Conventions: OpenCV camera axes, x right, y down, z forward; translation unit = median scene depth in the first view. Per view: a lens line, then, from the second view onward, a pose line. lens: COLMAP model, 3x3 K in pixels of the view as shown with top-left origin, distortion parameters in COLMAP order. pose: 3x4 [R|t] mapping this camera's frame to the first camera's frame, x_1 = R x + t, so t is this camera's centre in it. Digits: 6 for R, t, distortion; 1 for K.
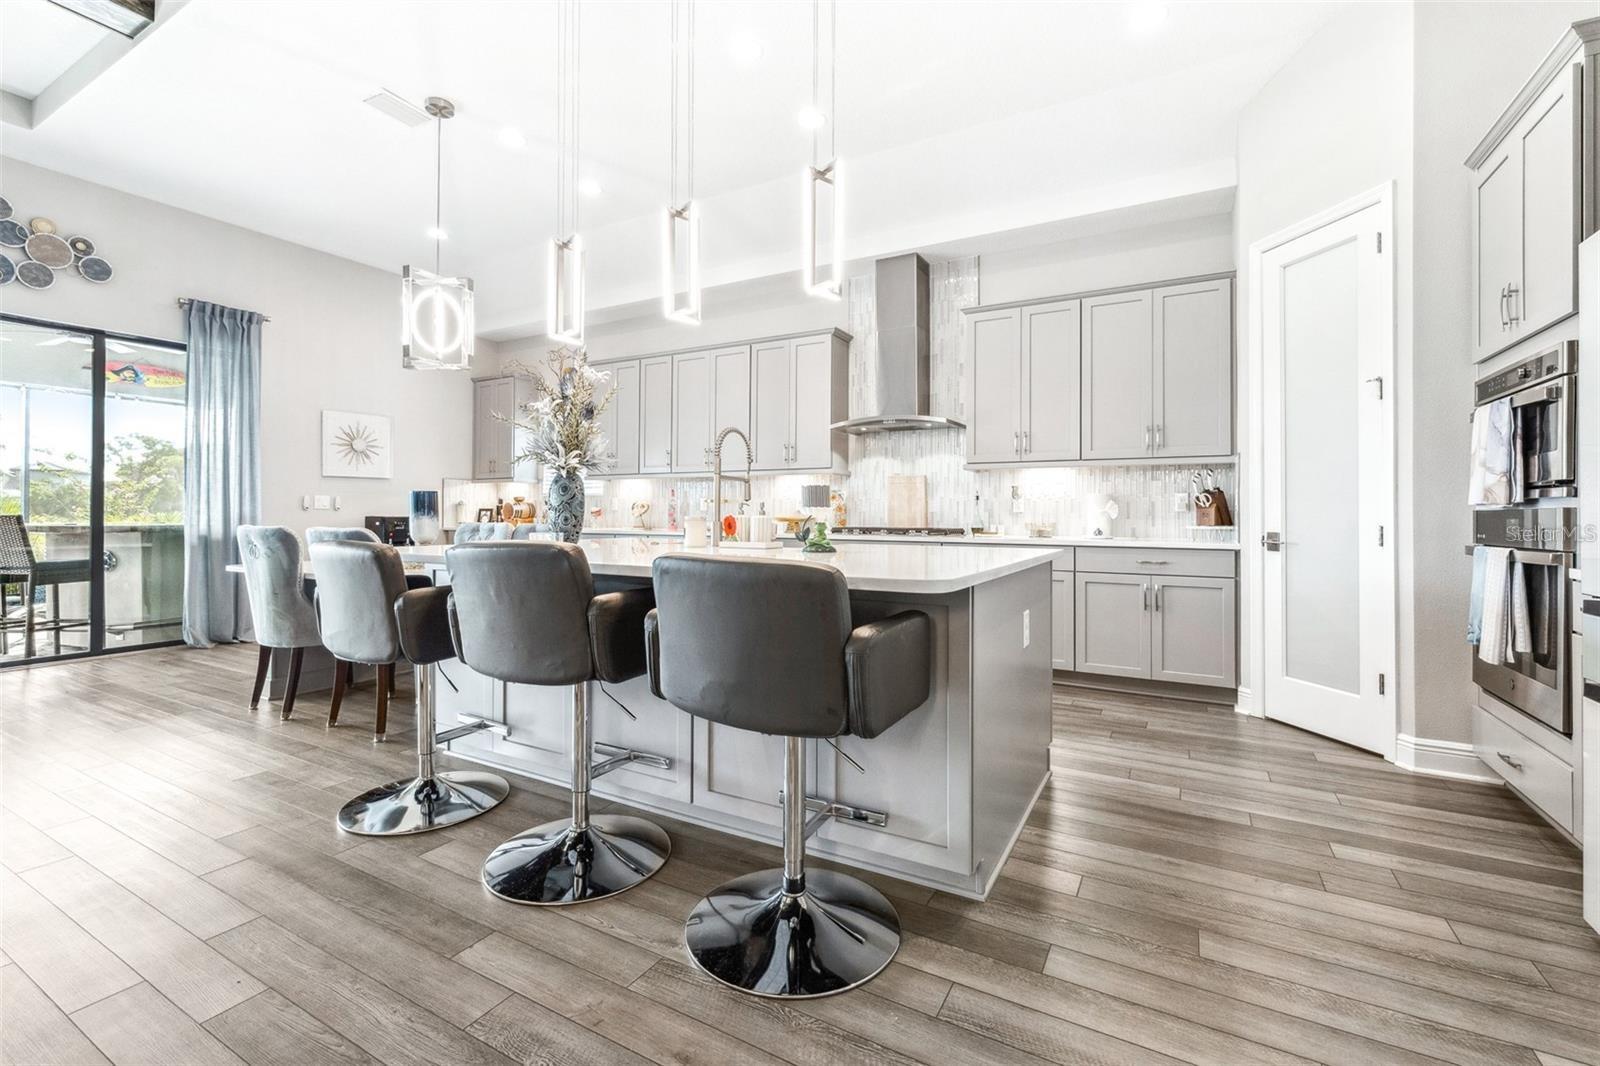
lens RADIAL K [[688.9, 0, 803.3], [0, 688.9, 507.1], [0, 0, 1]] dist [0.001142, 0.000283]
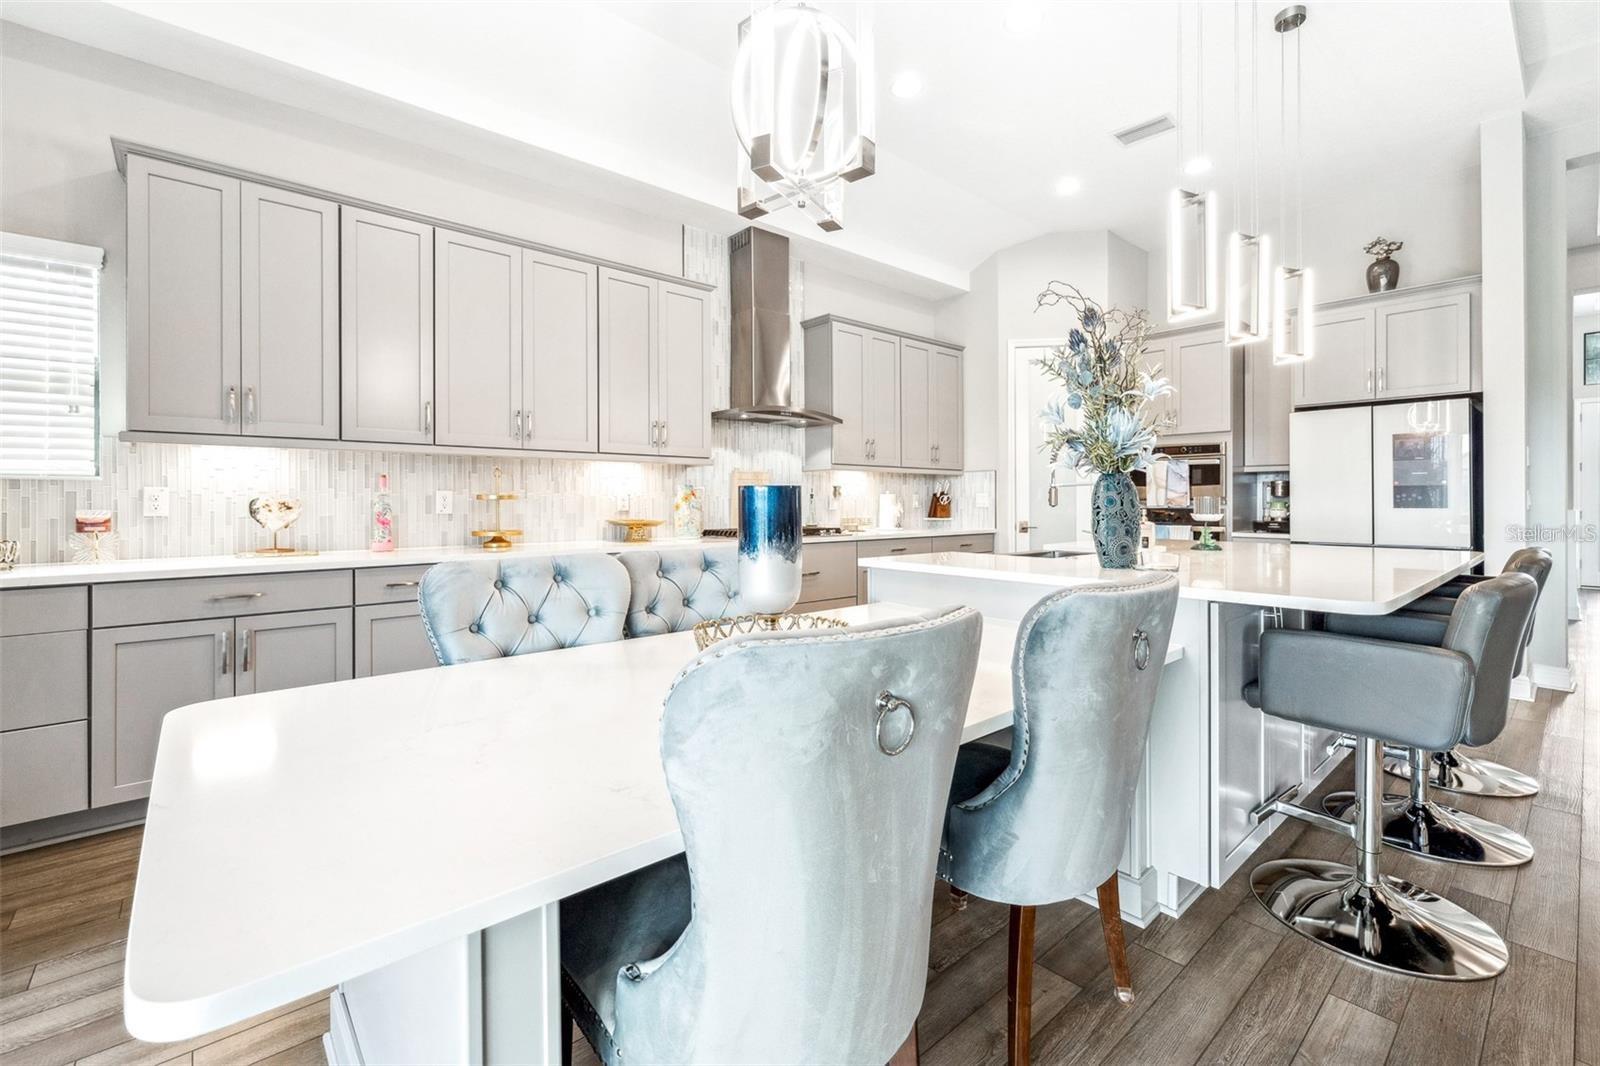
lens RADIAL K [[688.9, 0, 803.3], [0, 688.9, 507.1], [0, 0, 1]] dist [0.001142, 0.000283]
pose [[0.336361, -0.007701, 0.941702, -0.903161], [-0.005989, 0.999929, 0.010316, -0.010091], [-0.941714, -0.009110, 0.336291, 0.843767]]
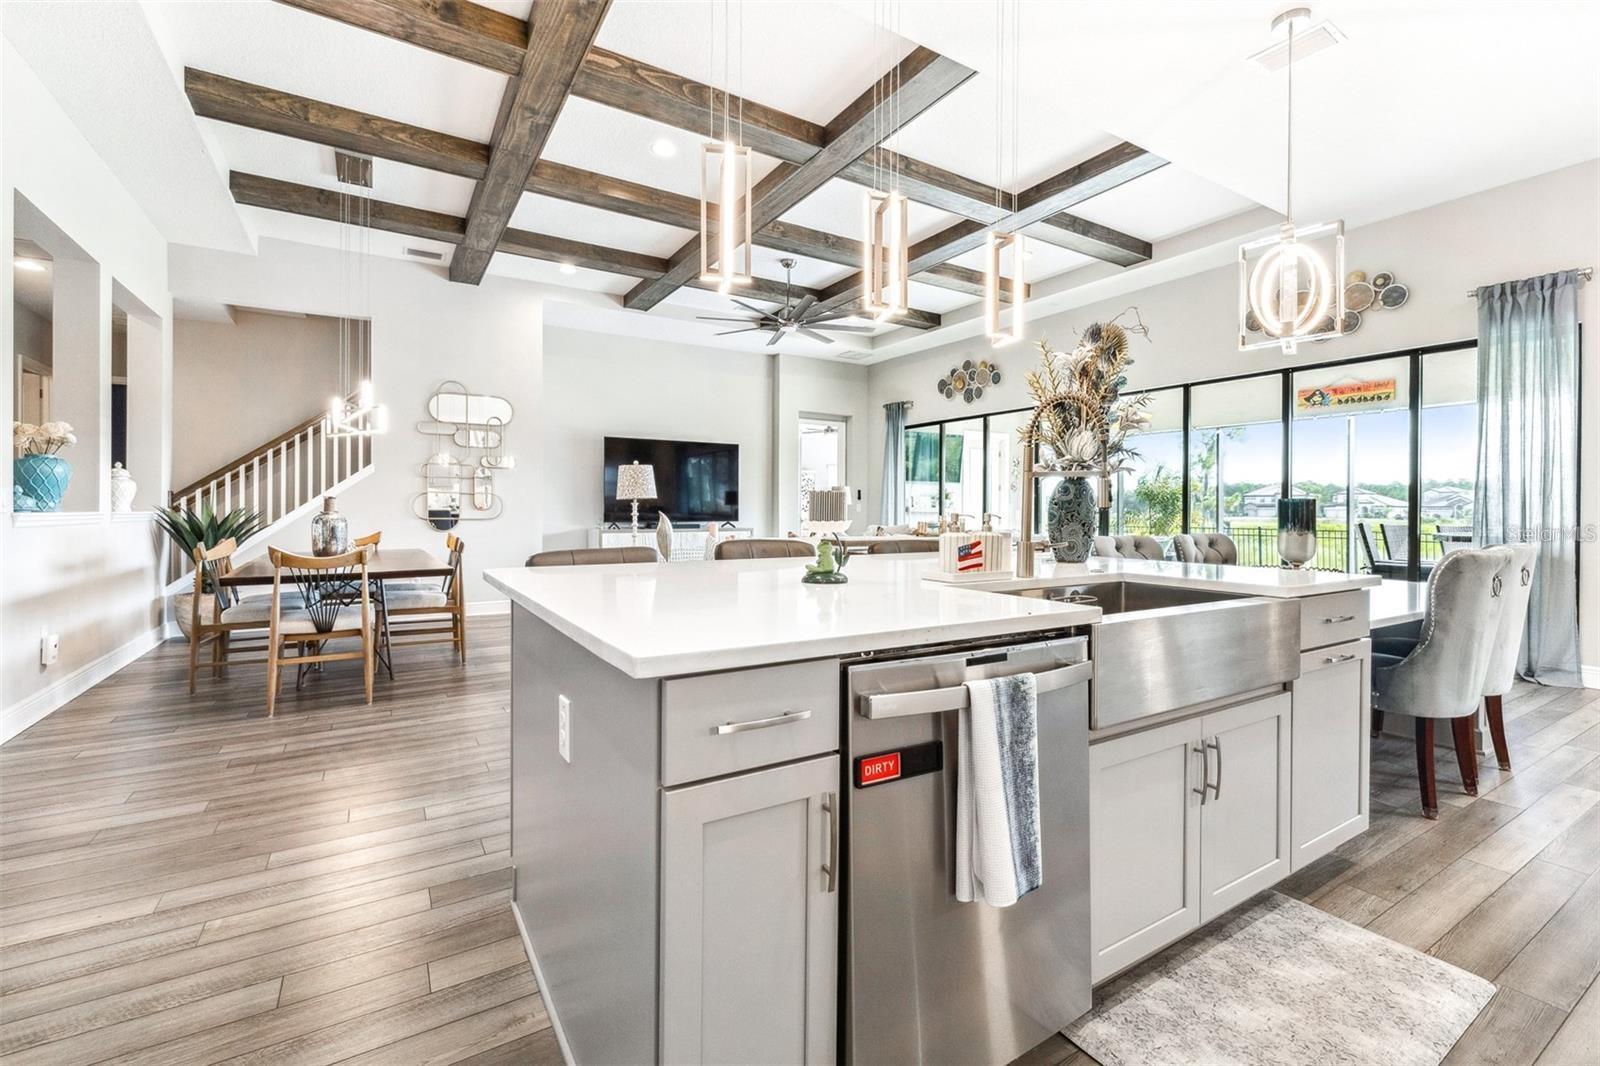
lens RADIAL K [[688.9, 0, 803.3], [0, 688.9, 507.1], [0, 0, 1]] dist [0.001142, 0.000283]
pose [[-0.487173, -0.008869, -0.873260, 0.451777], [-0.003569, 0.999960, -0.008165, -0.004073], [0.873298, -0.000861, -0.487185, 0.896164]]
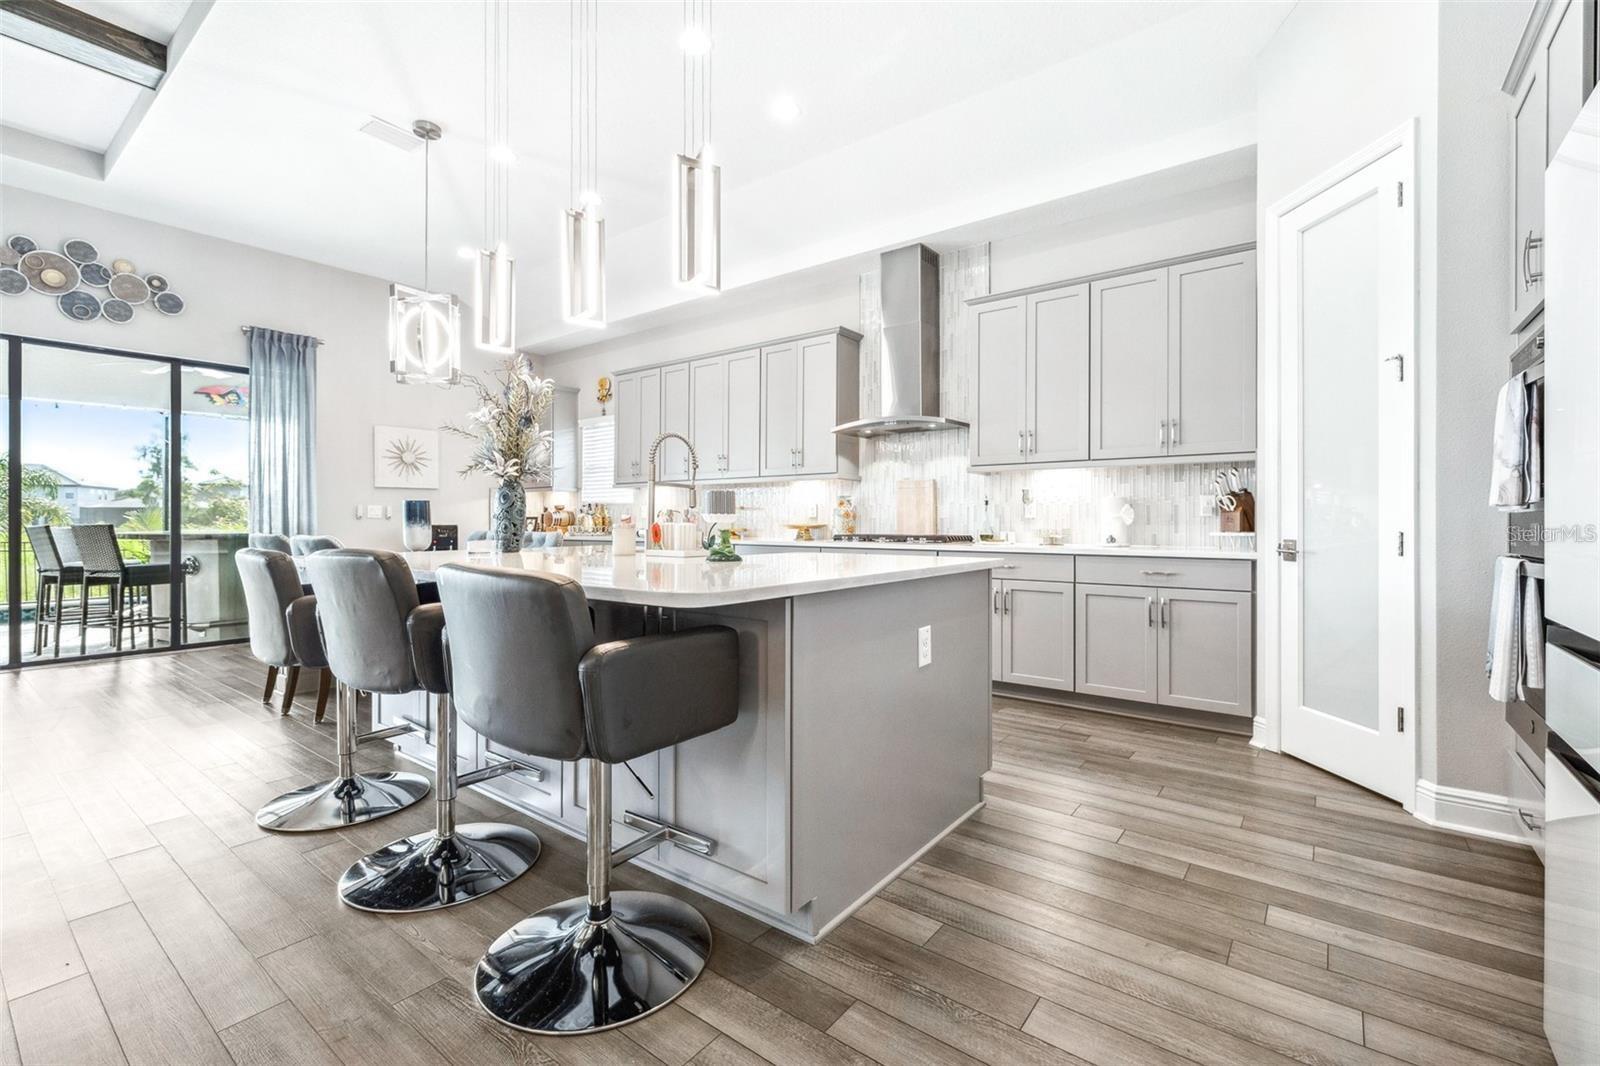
lens RADIAL K [[694.6, 0, 804.2], [0, 694.6, 519.6], [0, 0, 1]] dist [0.000835, 0.000036]
pose [[0.989757, -0.004482, -0.142694, 0.180443], [0.005621, 0.999955, 0.007579, 0.001260], [0.142654, -0.008304, 0.989738, 0.043240]]
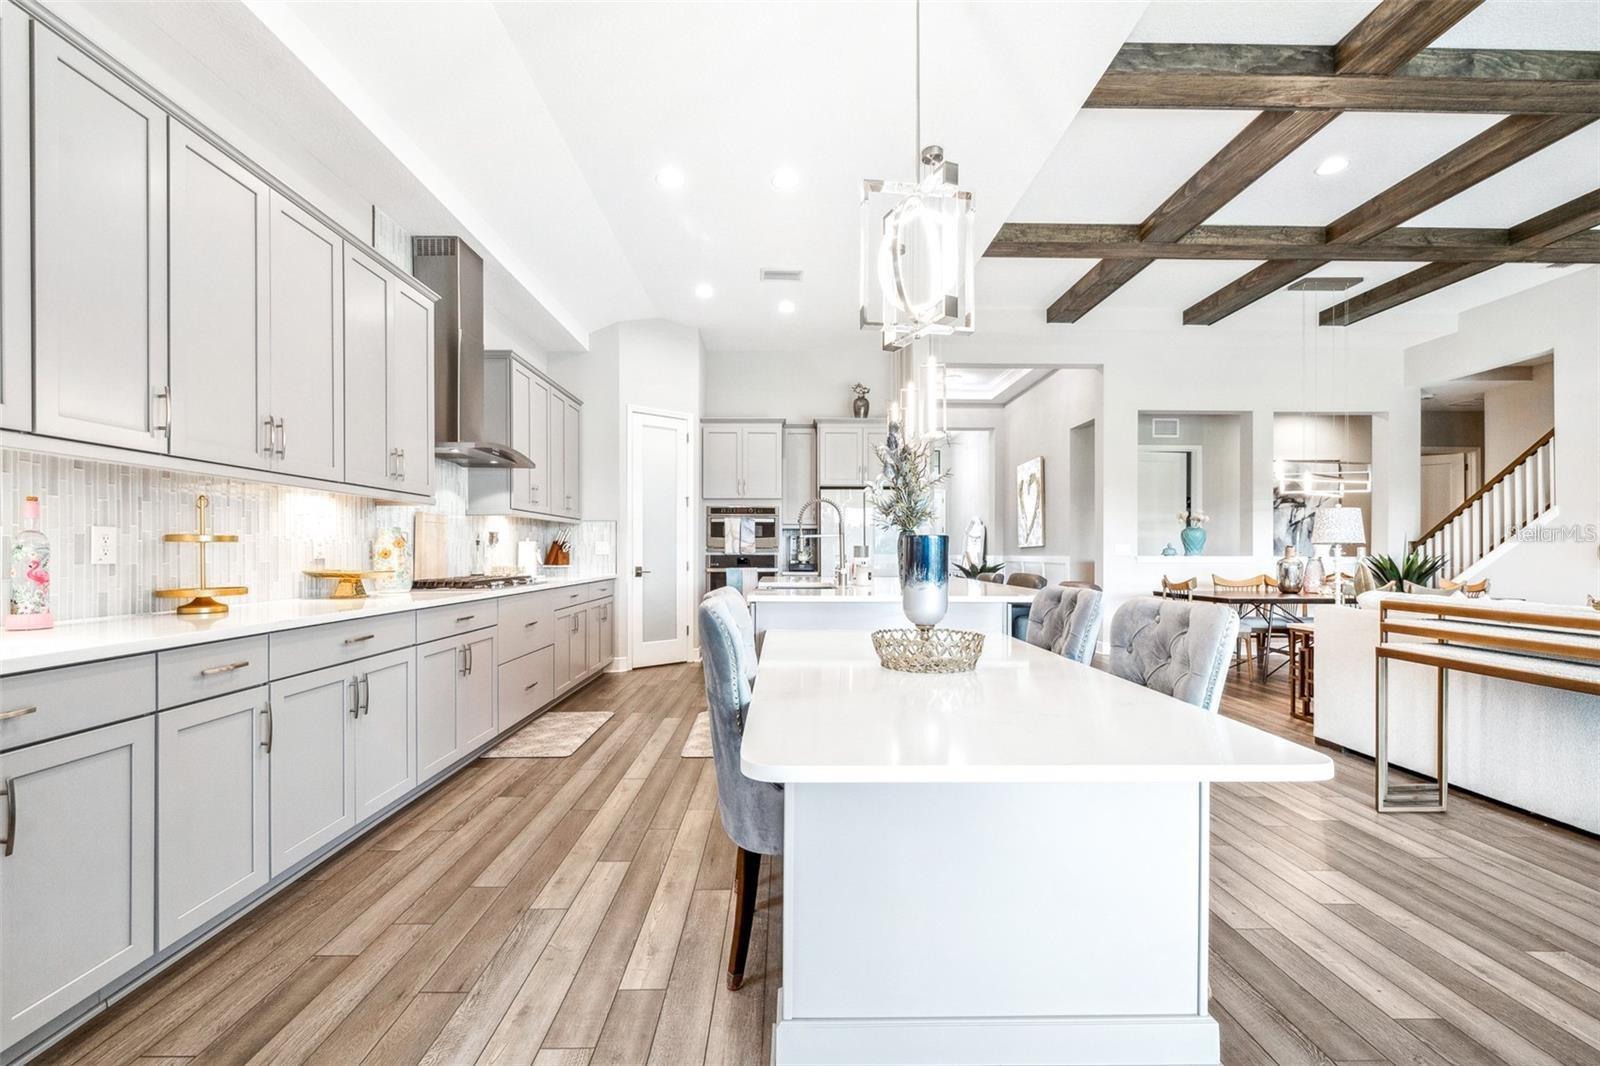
lens RADIAL K [[683.8, 0, 799.1], [0, 683.8, 555.9], [0, 0, 1]] dist [0.001155, 0.000608]
pose [[-0.504851, -0.006093, 0.863185, -0.971699], [-0.007413, 0.999969, 0.002723, -0.001431], [-0.863175, -0.005024, -0.504881, 1.381328]]
